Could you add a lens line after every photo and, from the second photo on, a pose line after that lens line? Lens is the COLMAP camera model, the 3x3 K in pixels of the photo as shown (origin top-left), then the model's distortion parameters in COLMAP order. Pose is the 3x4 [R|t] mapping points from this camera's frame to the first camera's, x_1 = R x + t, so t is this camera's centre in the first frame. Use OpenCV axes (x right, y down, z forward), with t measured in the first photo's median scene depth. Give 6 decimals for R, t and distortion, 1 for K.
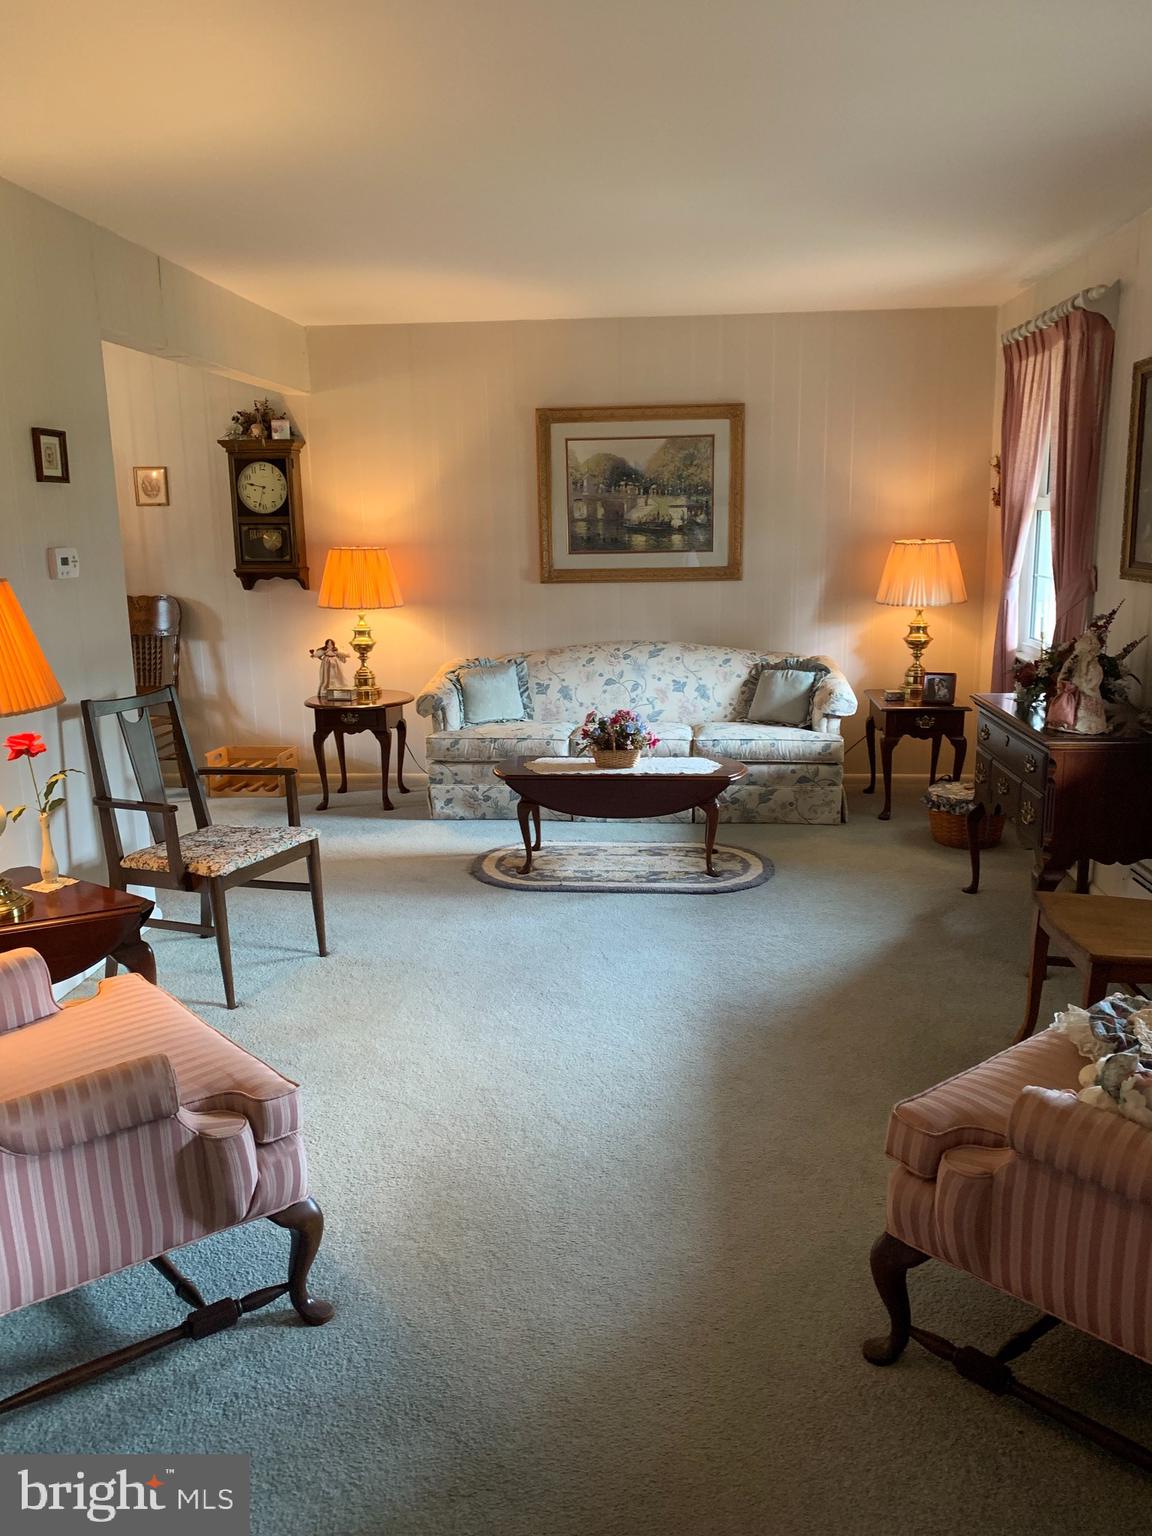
lens RADIAL K [[1164.3, 0, 550.0], [0, 1164.3, 770.9], [0, 0, 1]] dist [-0.000442, -0.010060]
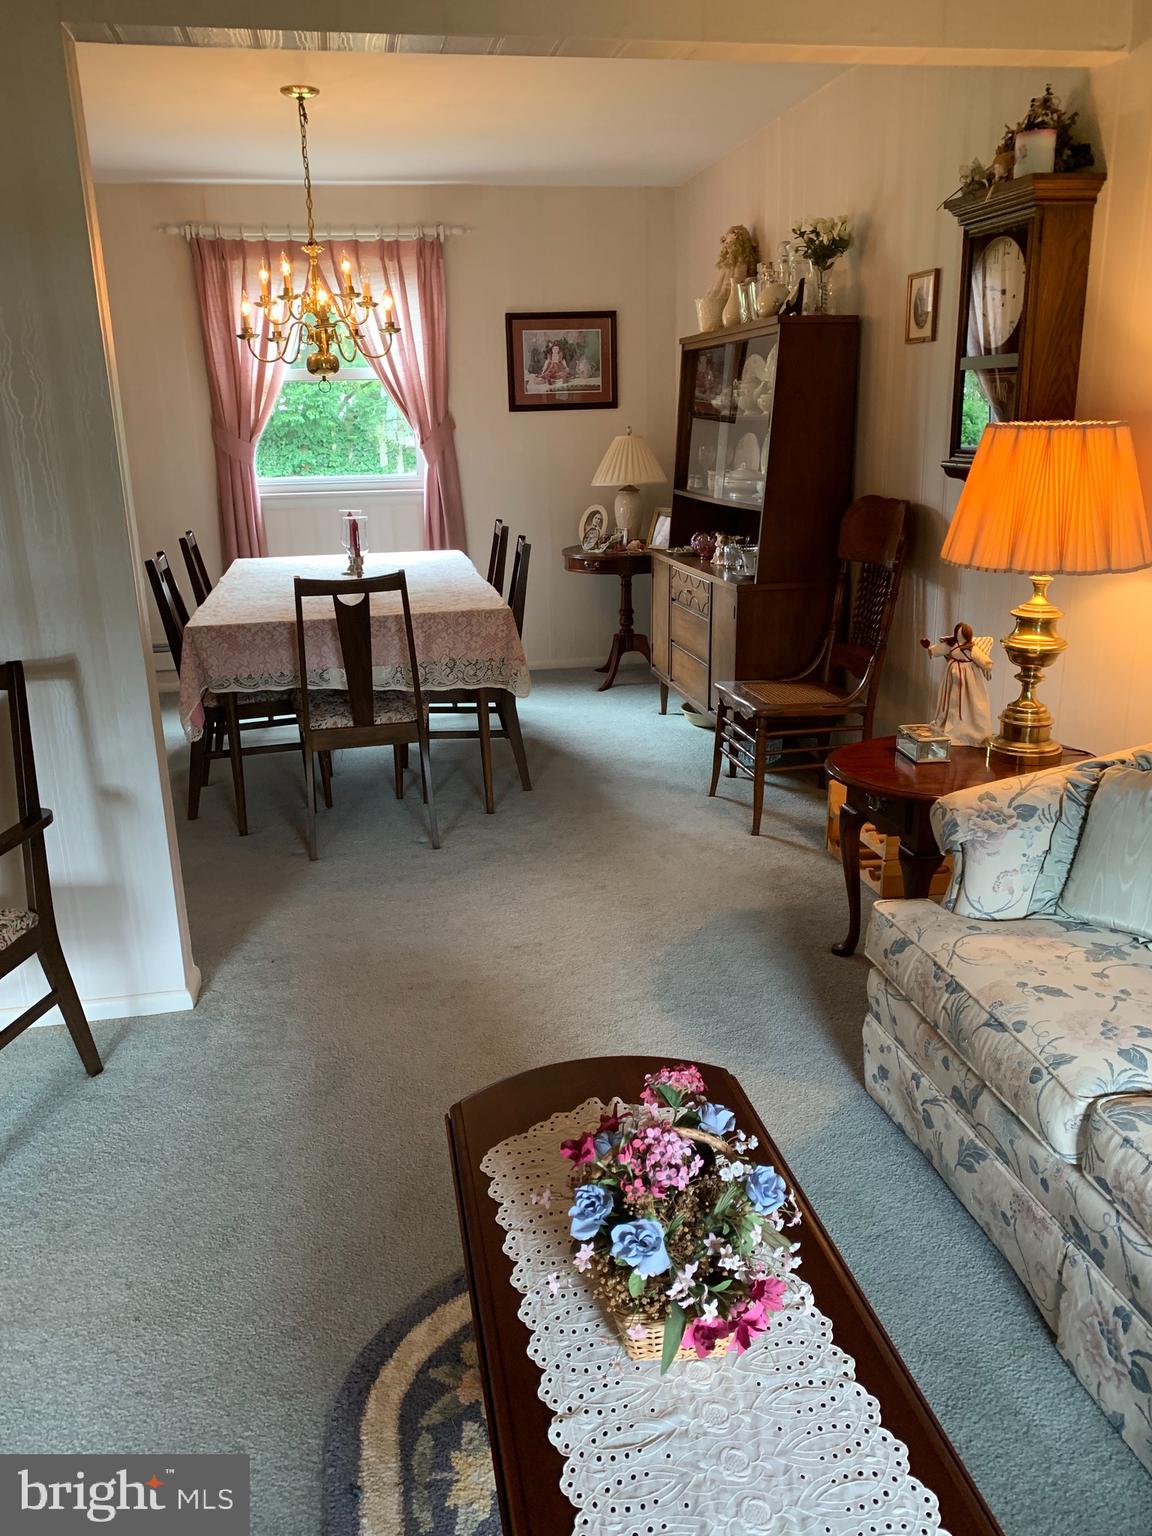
lens RADIAL K [[1164.3, 0, 550.0], [0, 1164.3, 770.9], [0, 0, 1]] dist [-0.000442, -0.010060]
pose [[0.277820, 0.280686, -0.918712, 0.203655], [-0.165392, 0.956056, 0.242081, -0.140756], [0.946288, 0.084692, 0.312035, 0.697370]]
